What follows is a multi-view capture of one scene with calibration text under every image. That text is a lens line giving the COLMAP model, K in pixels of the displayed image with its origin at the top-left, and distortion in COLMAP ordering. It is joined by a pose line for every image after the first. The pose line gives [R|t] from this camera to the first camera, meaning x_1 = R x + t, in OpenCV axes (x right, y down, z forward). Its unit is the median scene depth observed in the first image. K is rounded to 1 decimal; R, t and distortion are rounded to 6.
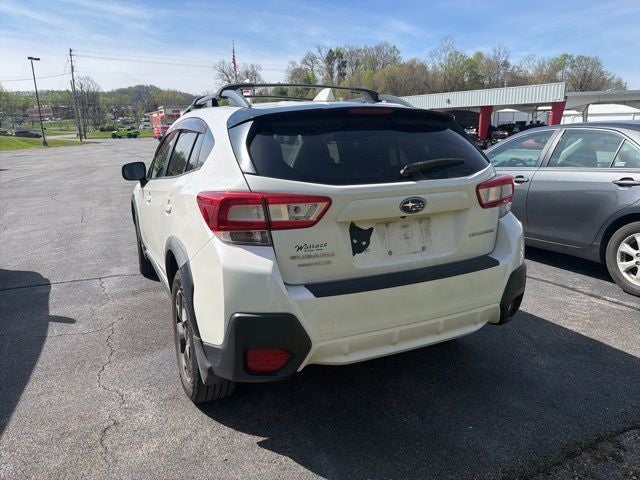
lens RADIAL K [[455.0, 0, 314.1], [0, 455.0, 240.4], [0, 0, 1]] dist [0.025384, -0.033700]
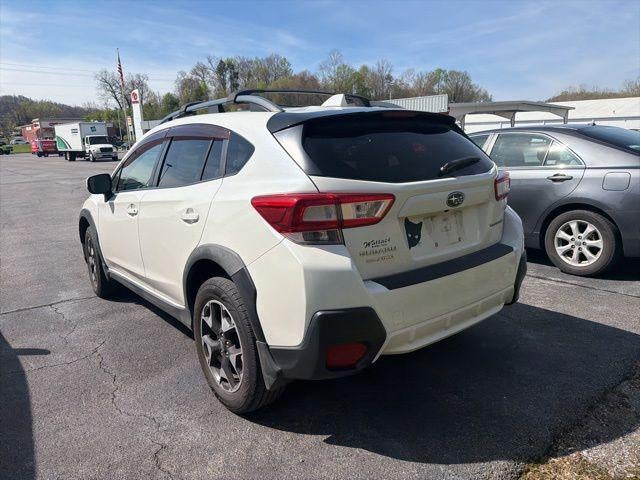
lens RADIAL K [[455.0, 0, 315.4], [0, 455.0, 245.4], [0, 0, 1]] dist [0.025384, -0.033700]
pose [[0.974481, -0.066323, 0.214450, -0.184049], [0.069038, 0.997601, -0.005188, 0.008159], [-0.213591, 0.019861, 0.976721, 0.003461]]
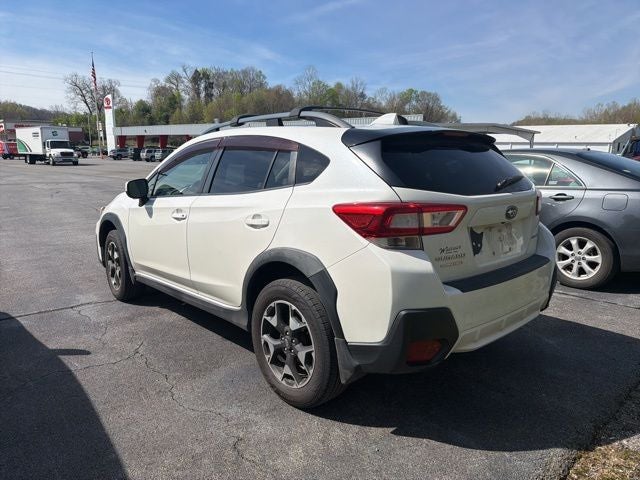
lens RADIAL K [[455.0, 0, 316.4], [0, 455.0, 244.7], [0, 0, 1]] dist [0.025384, -0.033700]
pose [[0.958665, -0.035272, 0.282342, -0.326985], [0.045844, 0.998470, -0.030924, 0.011486], [-0.280819, 0.042590, 0.958815, -0.007474]]
